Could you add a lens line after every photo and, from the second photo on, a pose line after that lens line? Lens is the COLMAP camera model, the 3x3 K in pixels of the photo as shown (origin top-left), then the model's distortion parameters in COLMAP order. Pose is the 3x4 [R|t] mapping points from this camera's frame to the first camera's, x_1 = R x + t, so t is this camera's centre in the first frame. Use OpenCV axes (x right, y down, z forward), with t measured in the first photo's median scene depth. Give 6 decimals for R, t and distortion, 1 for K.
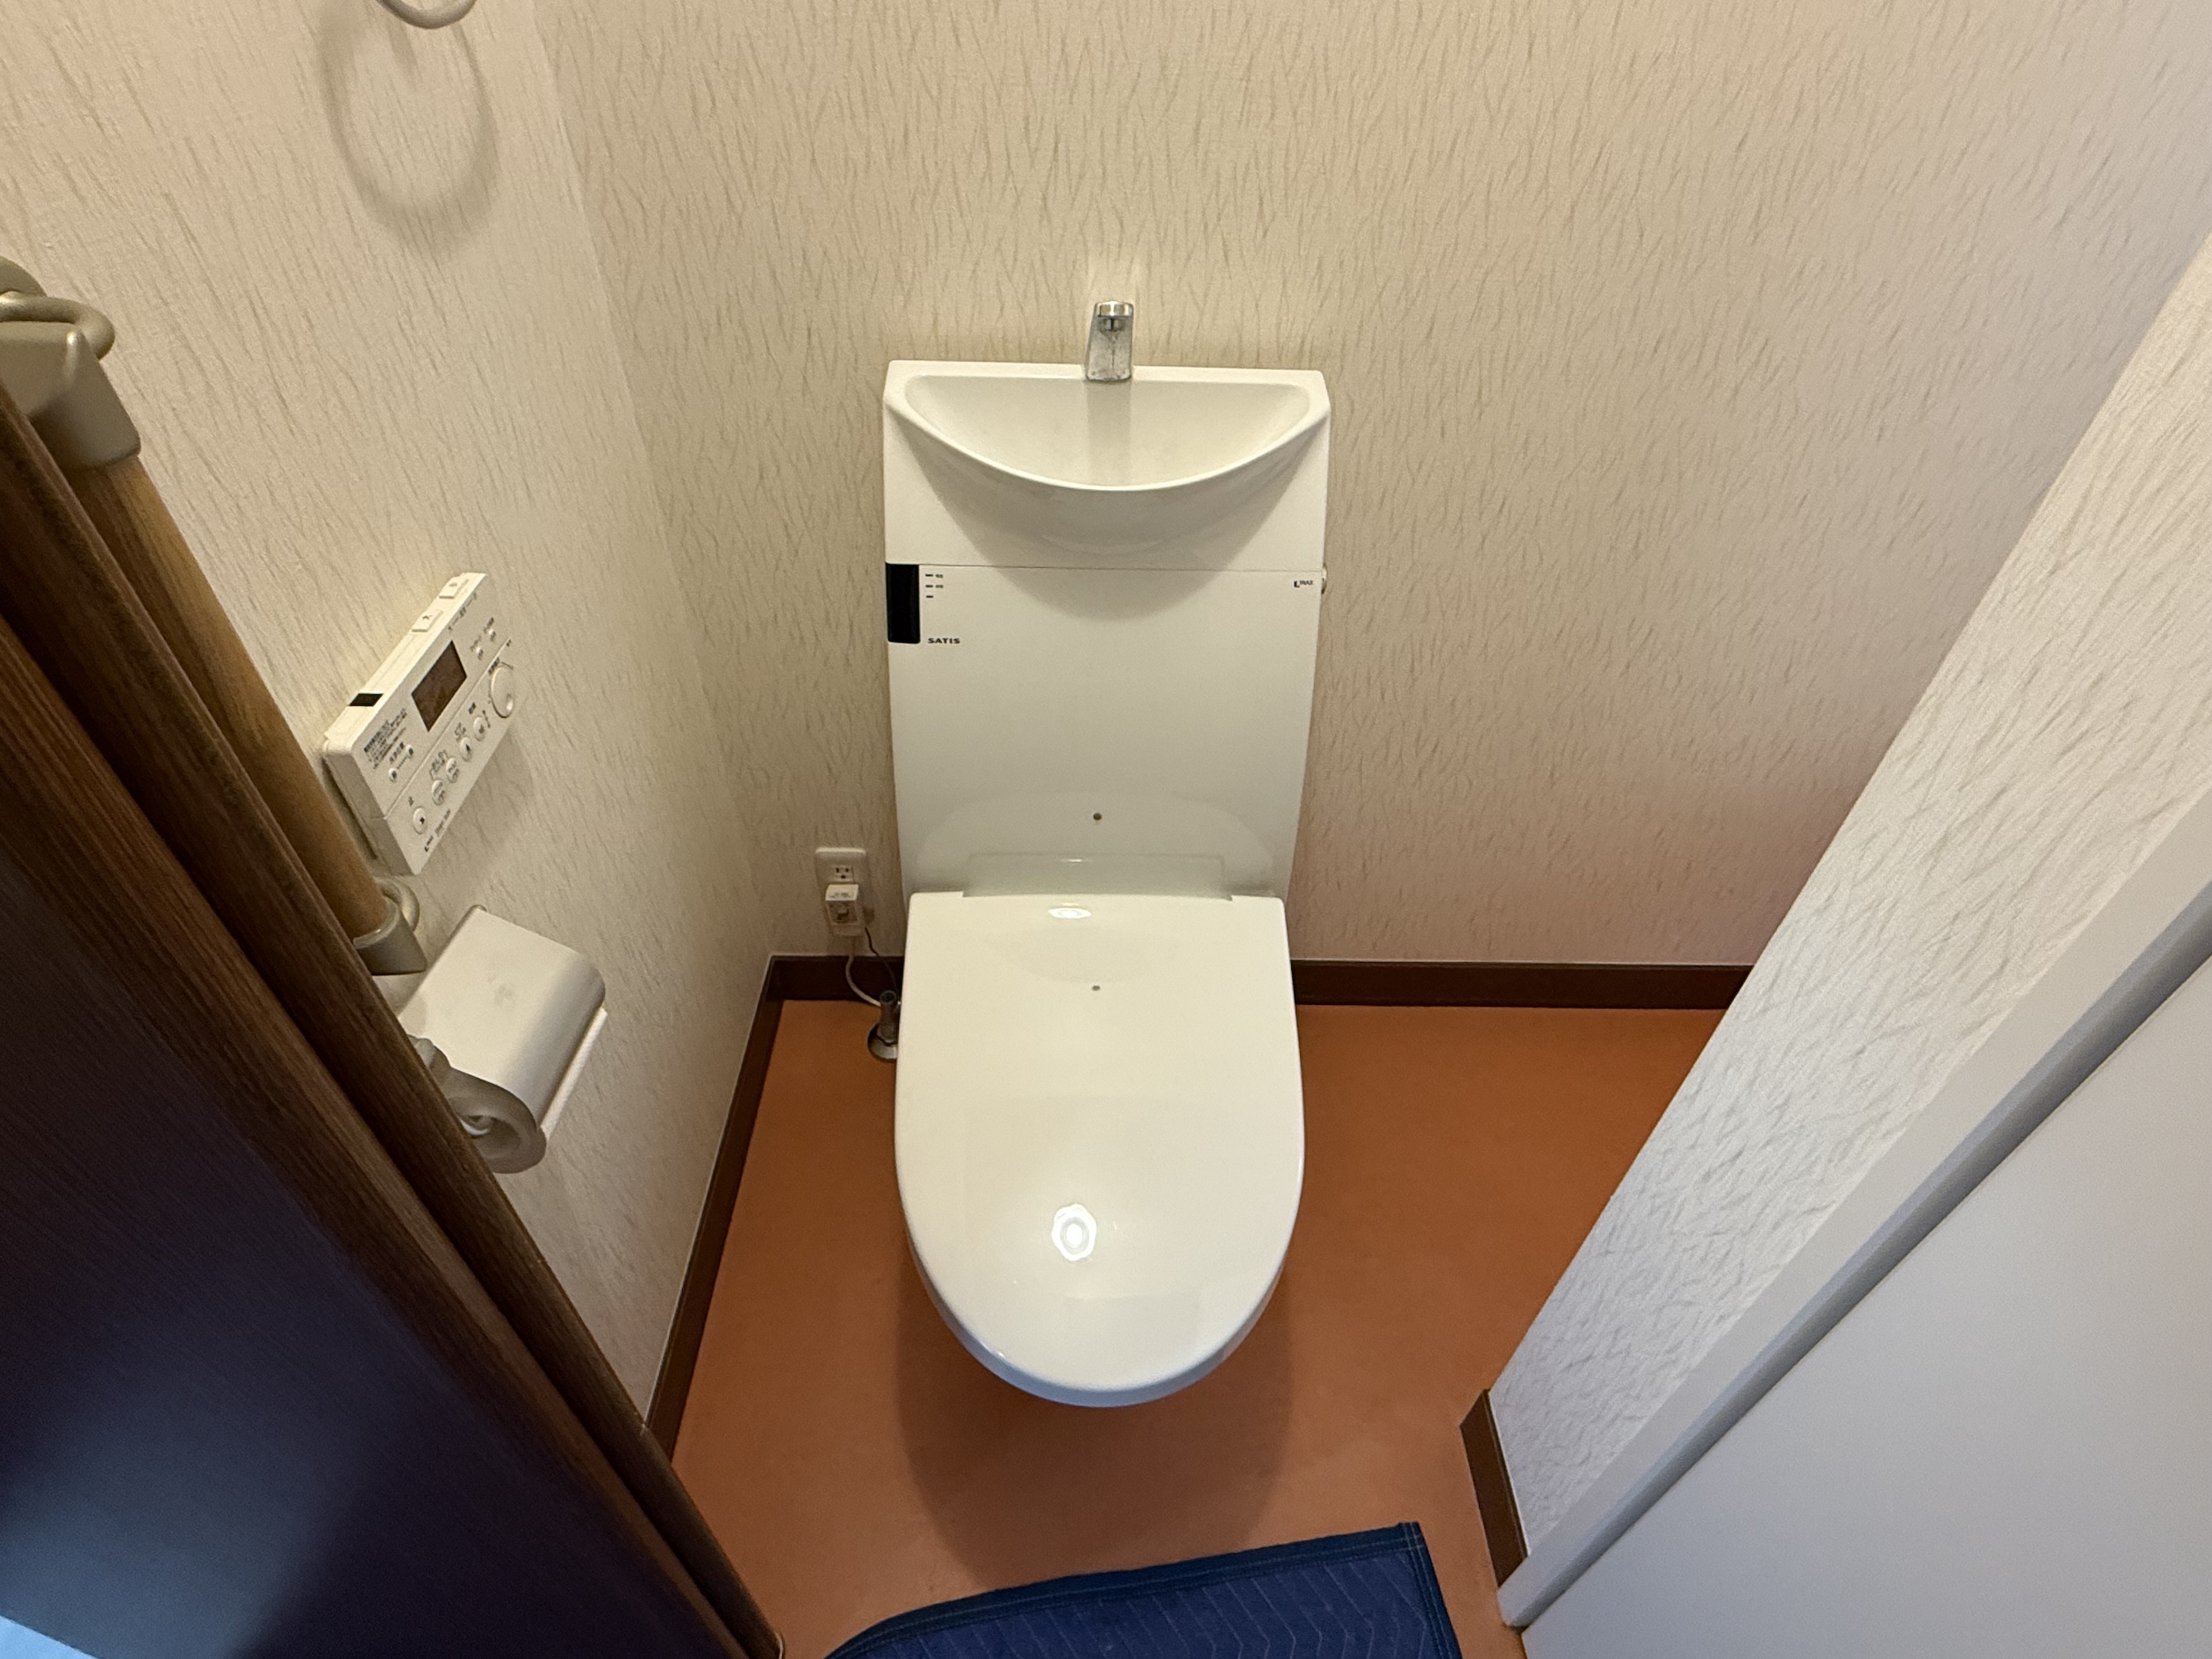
lens RADIAL K [[1120.6, 0, 1109.5], [0, 1120.6, 842.4], [0, 0, 1]] dist [-0.011192, -0.002292]
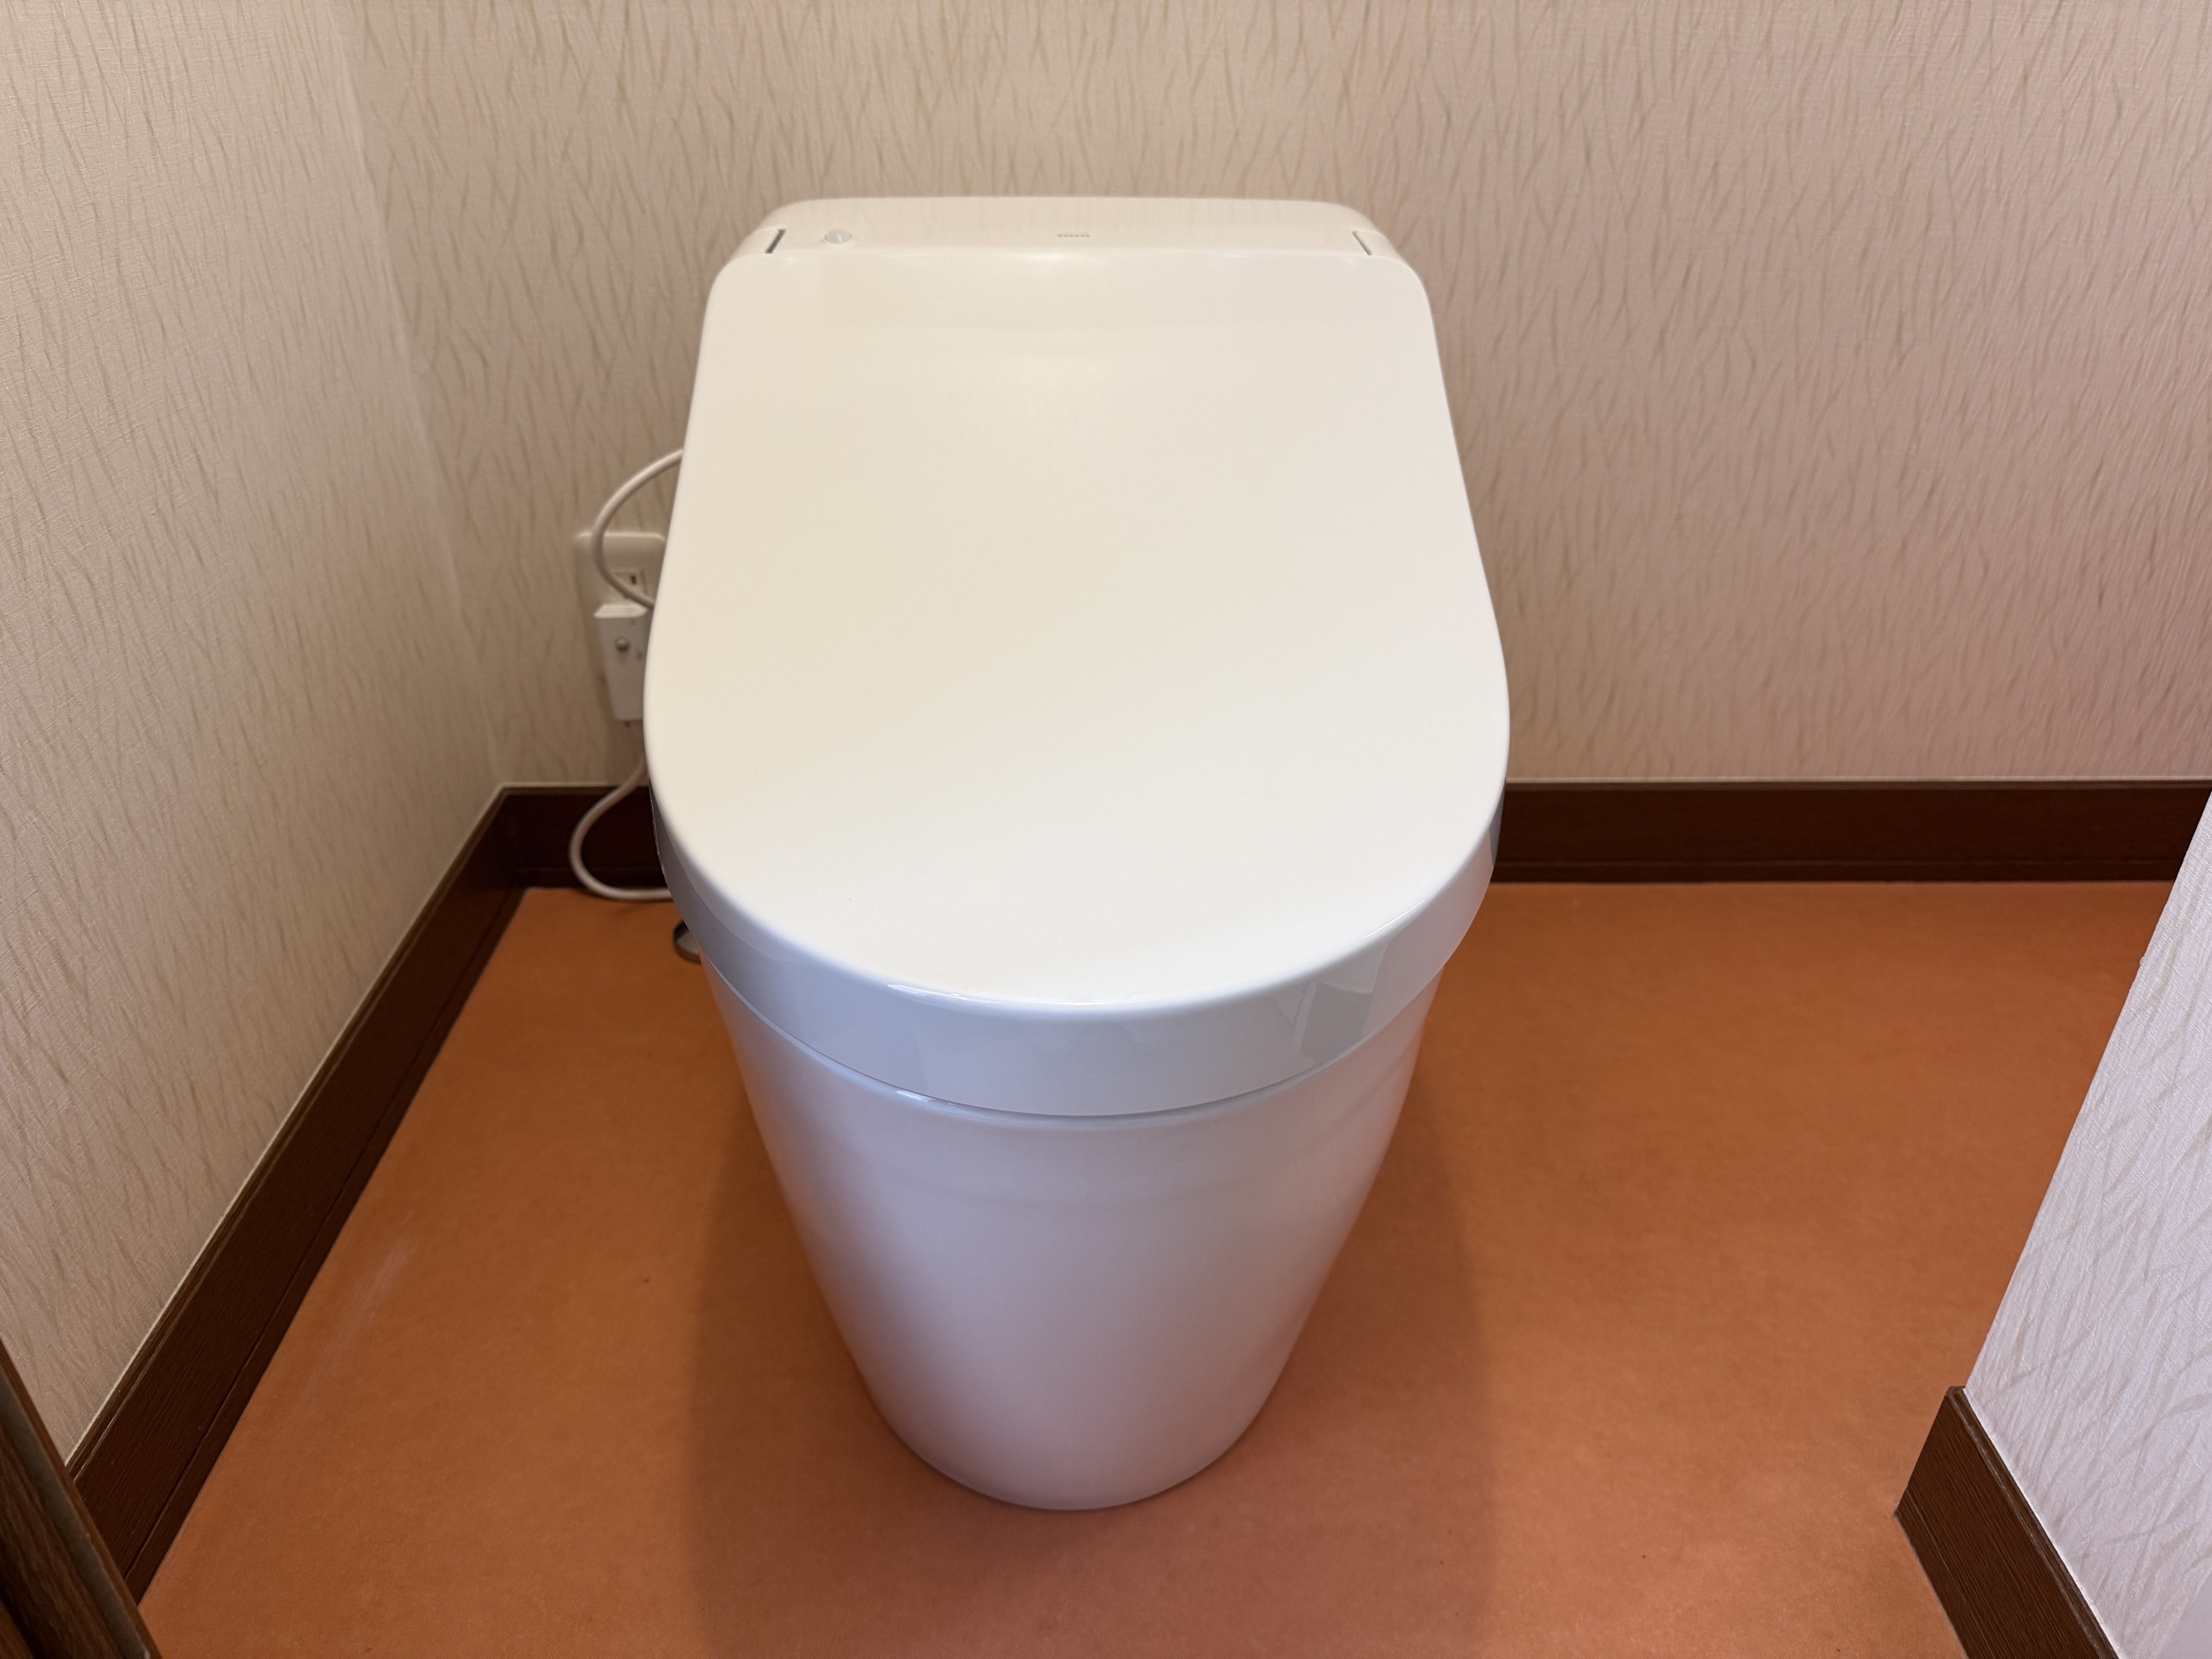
lens RADIAL K [[1554.6, 0, 1083.6], [0, 1554.6, 826.5], [0, 0, 1]] dist [0.011563, -0.021375]
pose [[0.999428, -0.033278, -0.006048, -0.007724], [0.031340, 0.978368, -0.204483, 0.216010], [0.012722, 0.204176, 0.978852, 0.193947]]
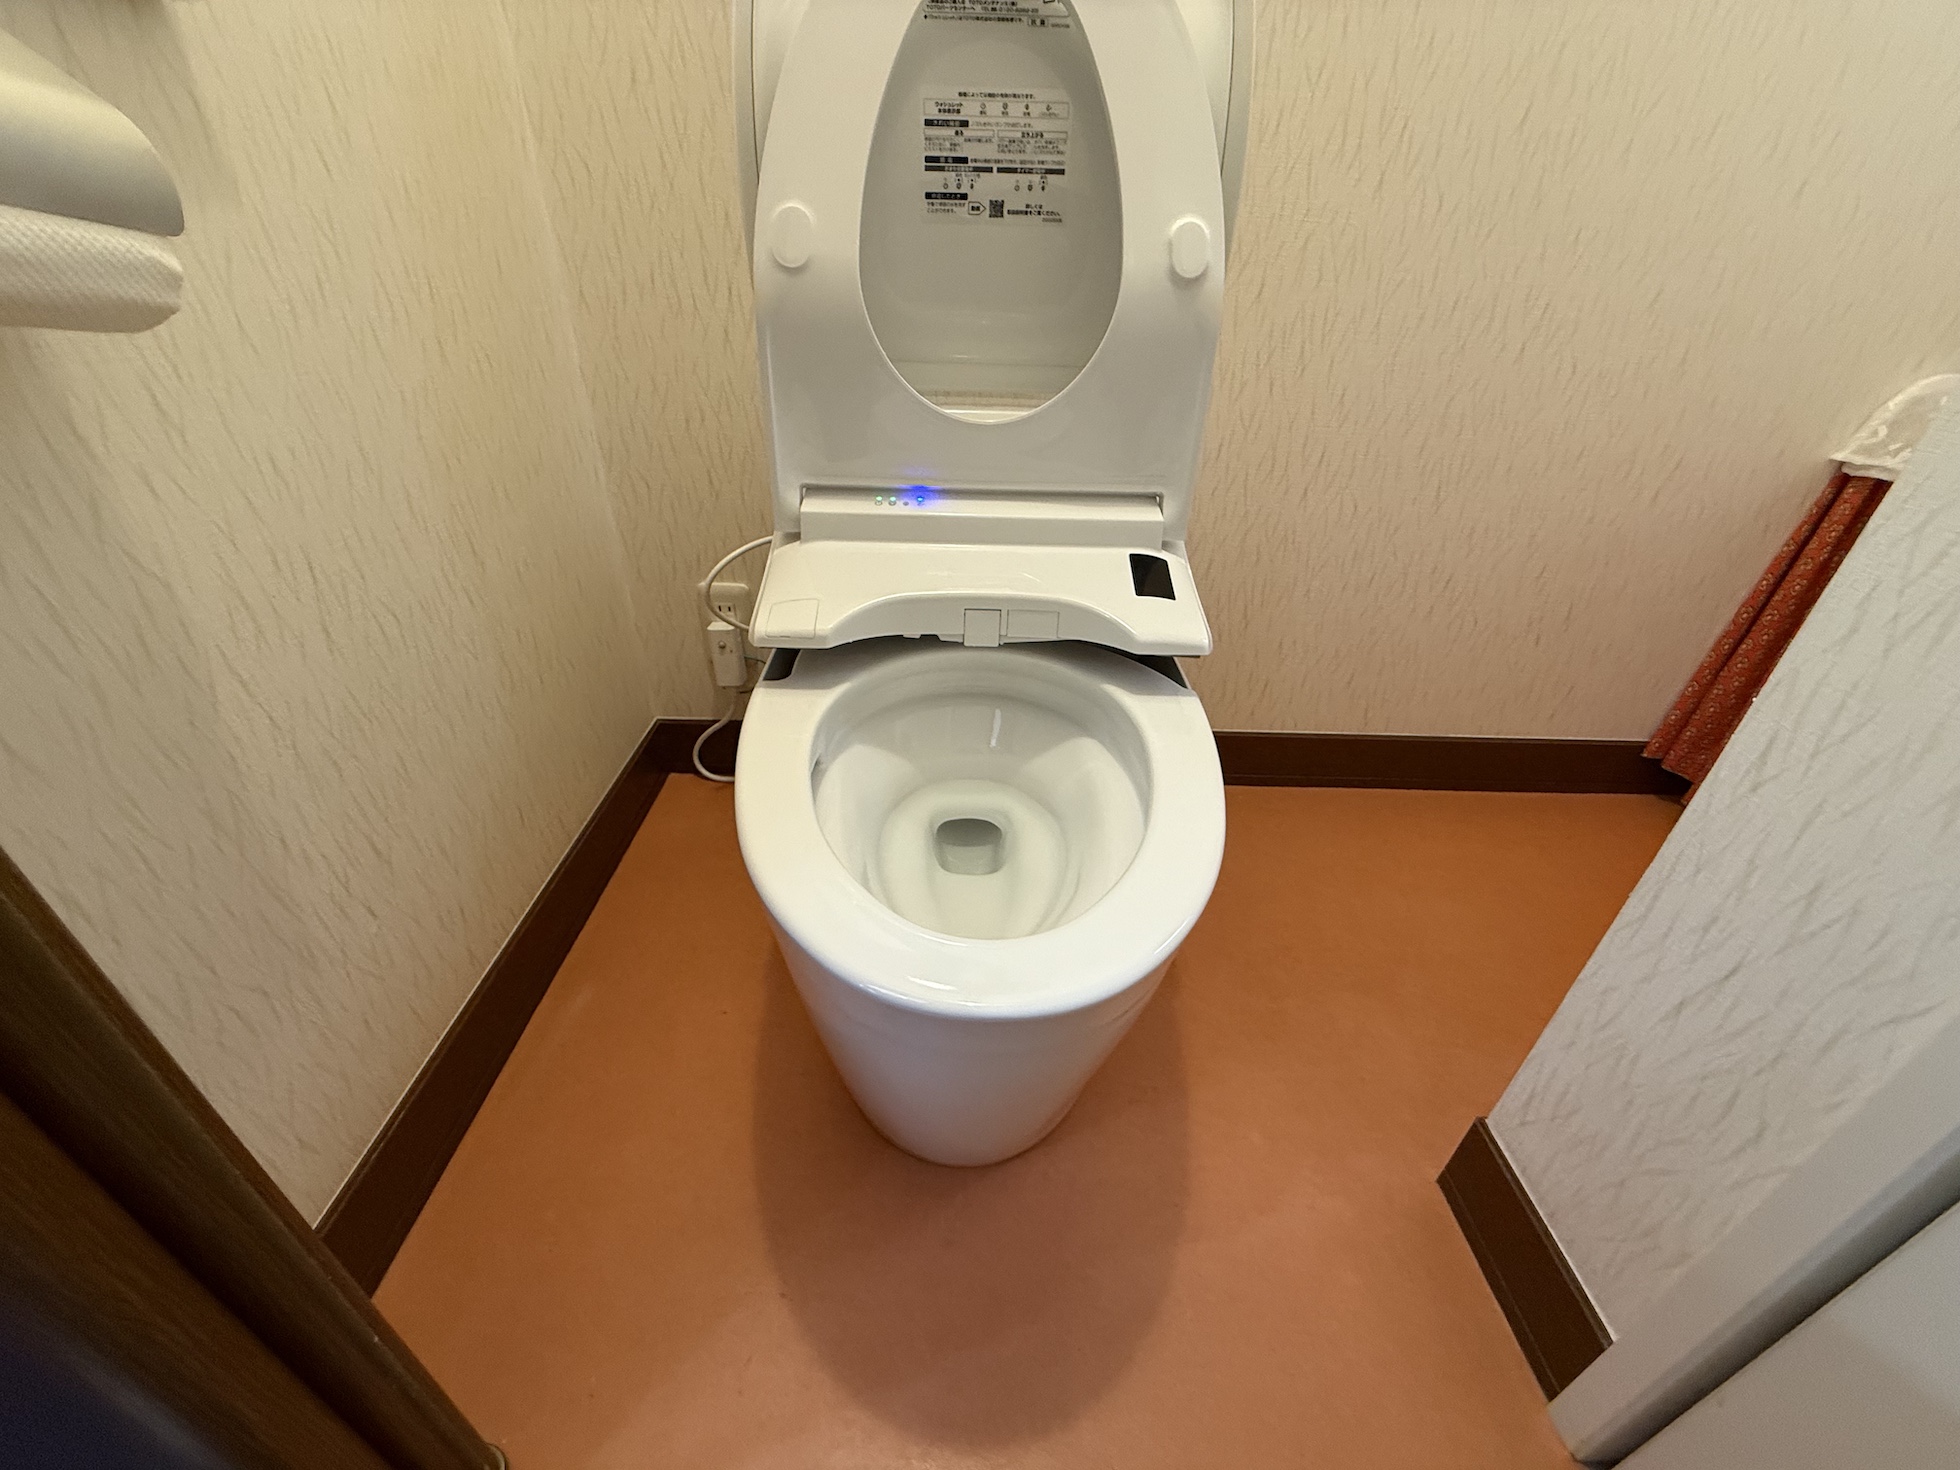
lens RADIAL K [[794.4, 0, 968.9], [0, 794.4, 740.8], [0, 0, 1]] dist [0.001563, 0.001648]
pose [[0.999975, -0.005406, -0.004509, -0.018097], [0.004479, 0.982721, -0.185038, 0.162079], [0.005432, 0.185013, 0.982721, 0.269443]]
